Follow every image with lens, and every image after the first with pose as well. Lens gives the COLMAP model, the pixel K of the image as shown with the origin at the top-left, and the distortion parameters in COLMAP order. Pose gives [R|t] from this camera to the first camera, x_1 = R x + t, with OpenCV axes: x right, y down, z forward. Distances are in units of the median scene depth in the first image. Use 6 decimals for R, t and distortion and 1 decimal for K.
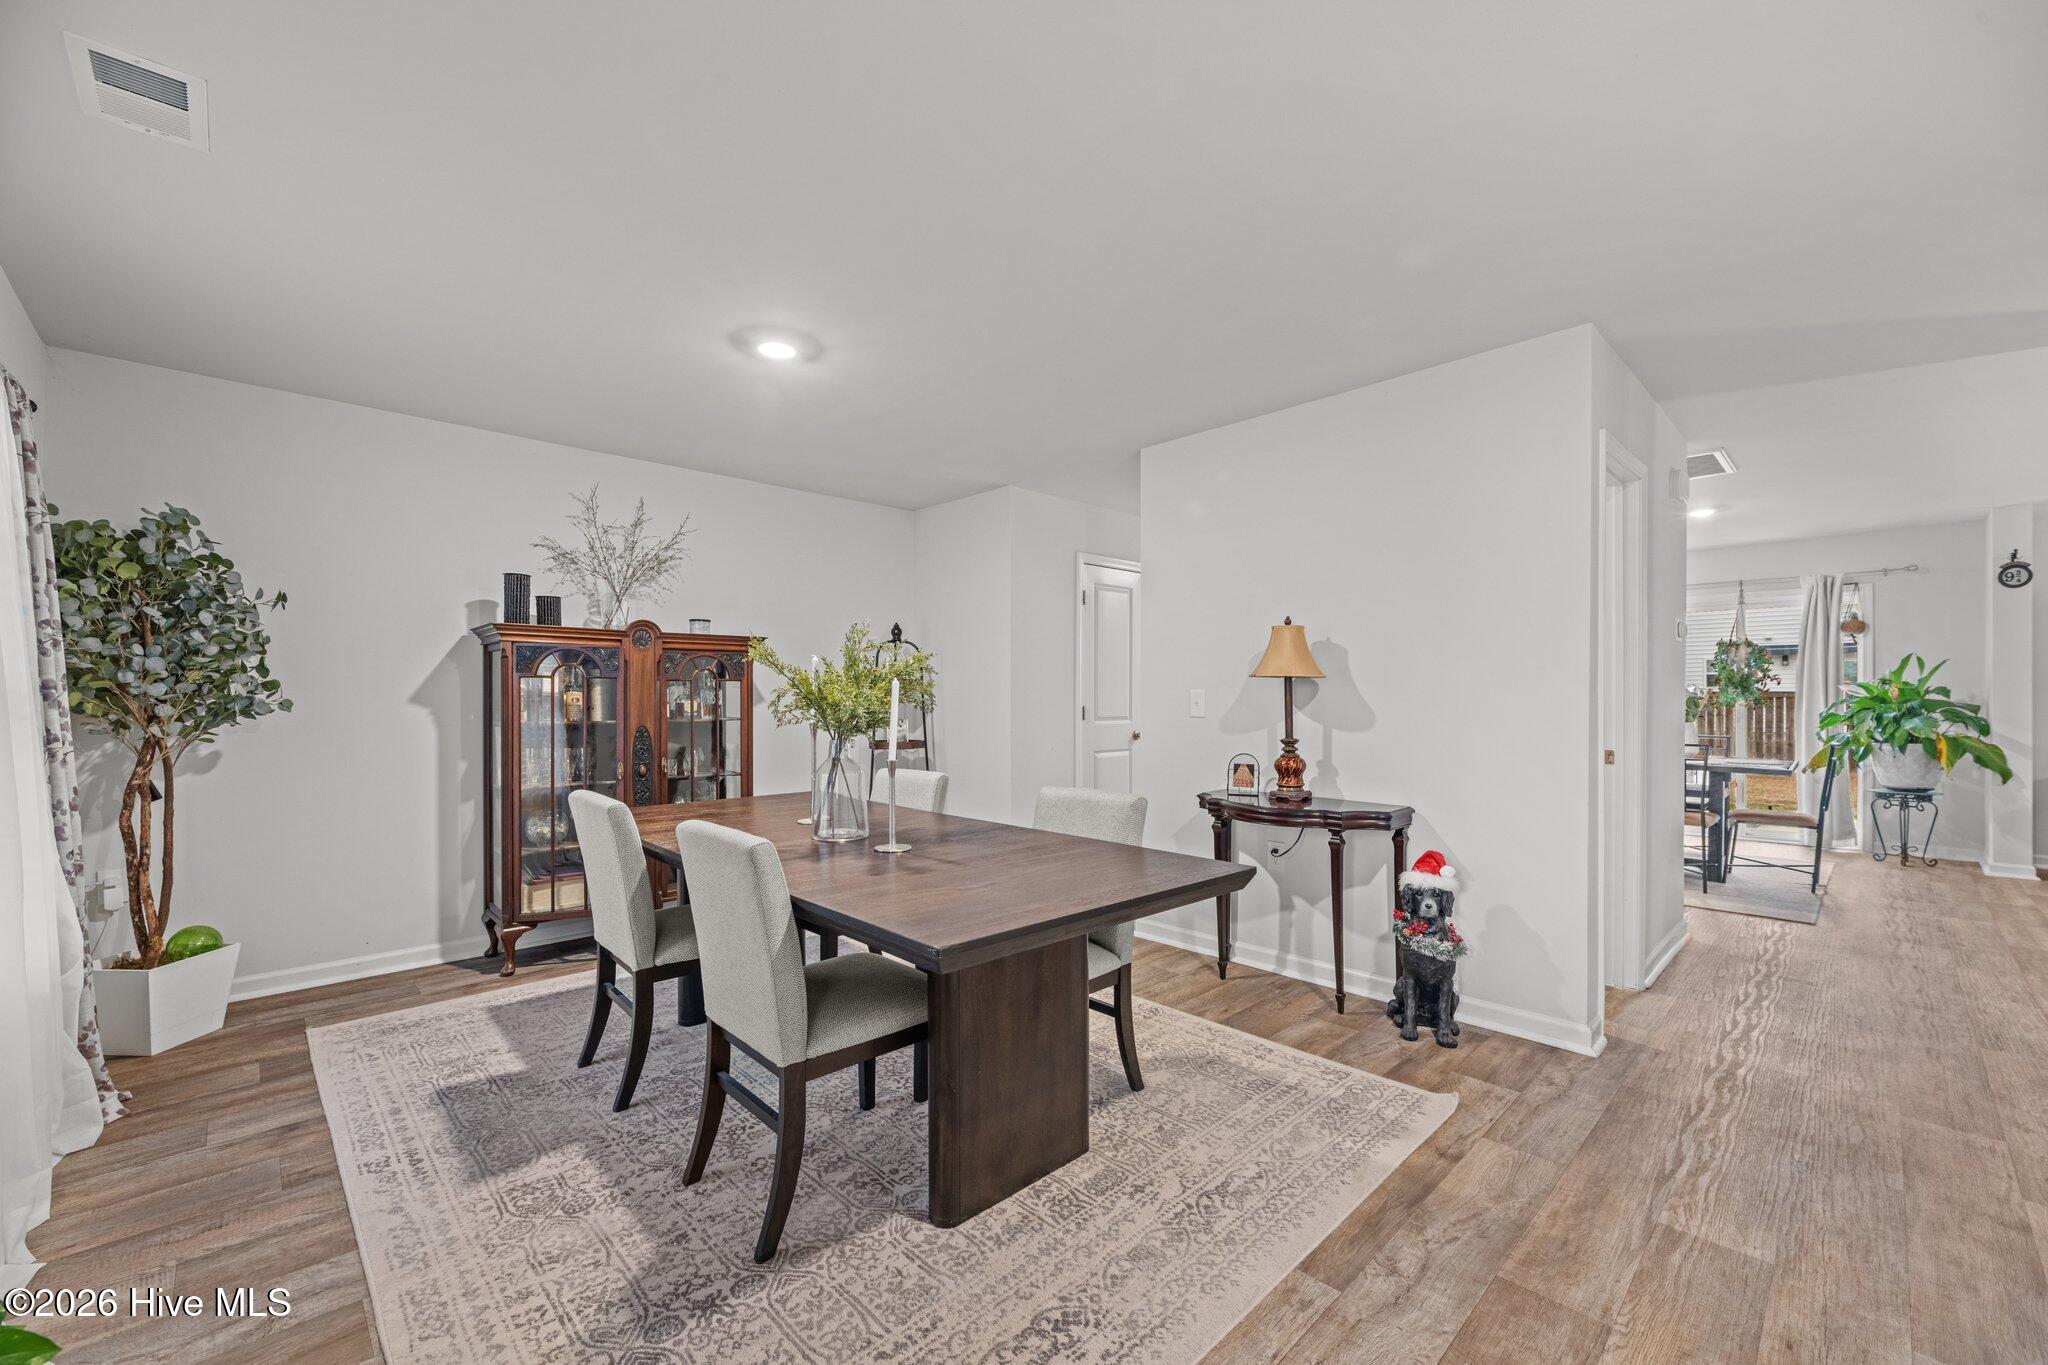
lens RADIAL K [[809.1, 0, 1014.3], [0, 809.1, 709.2], [0, 0, 1]] dist [-0.000387, -0.004412]
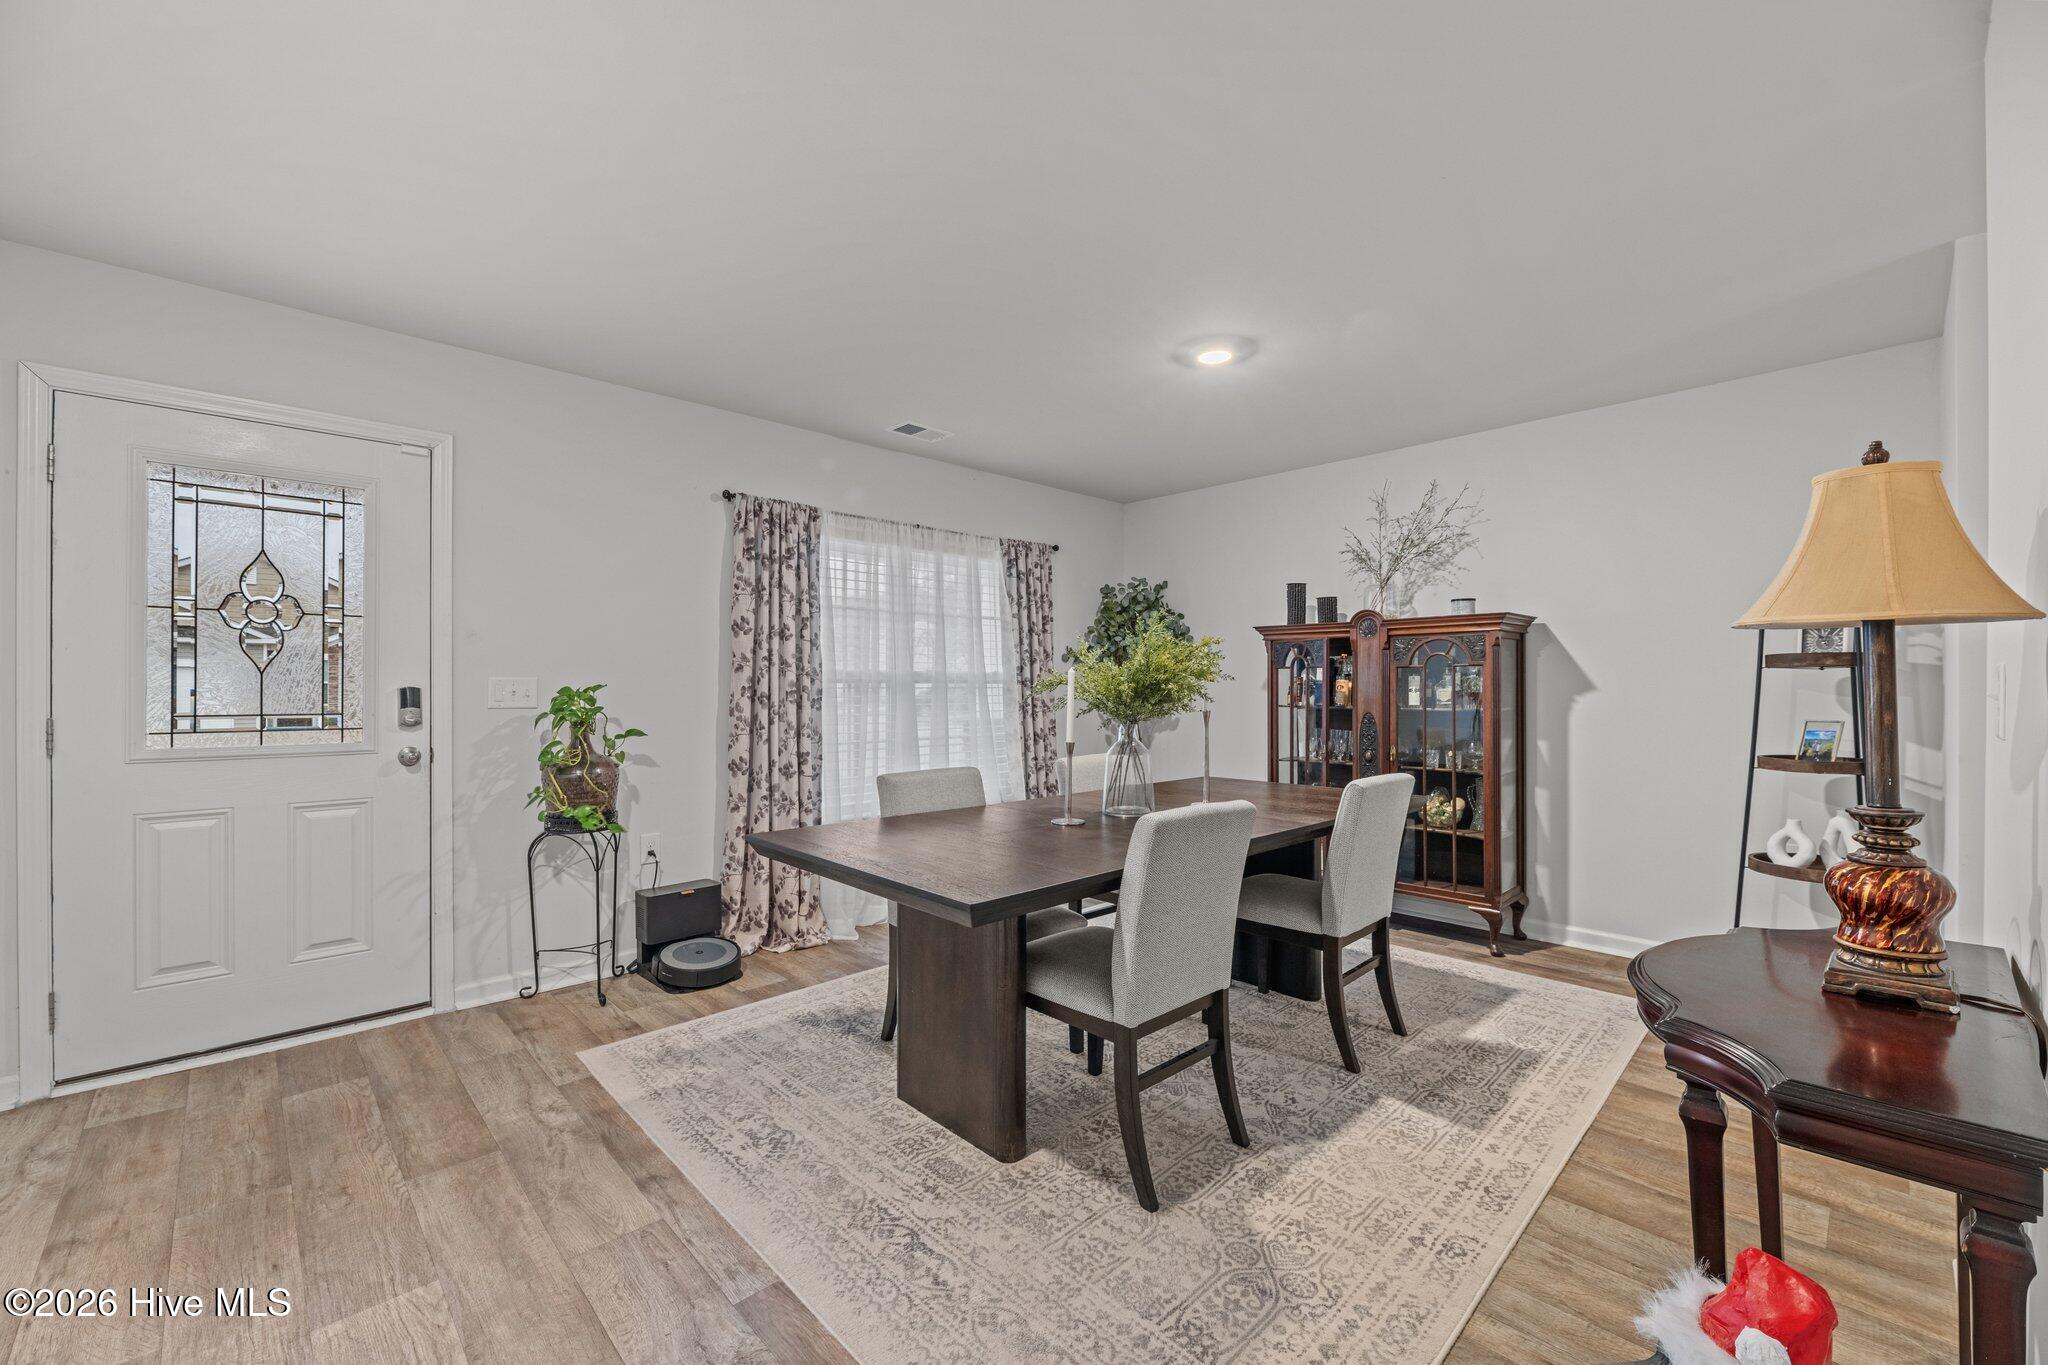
lens RADIAL K [[829.8, 0, 1024.1], [0, 829.8, 670.7], [0, 0, 1]] dist [0.000947, -0.004822]
pose [[0.011652, -0.020150, -0.999729, 1.166124], [-0.015501, 0.999673, -0.020329, -0.008904], [0.999812, 0.015733, 0.011336, 1.097166]]
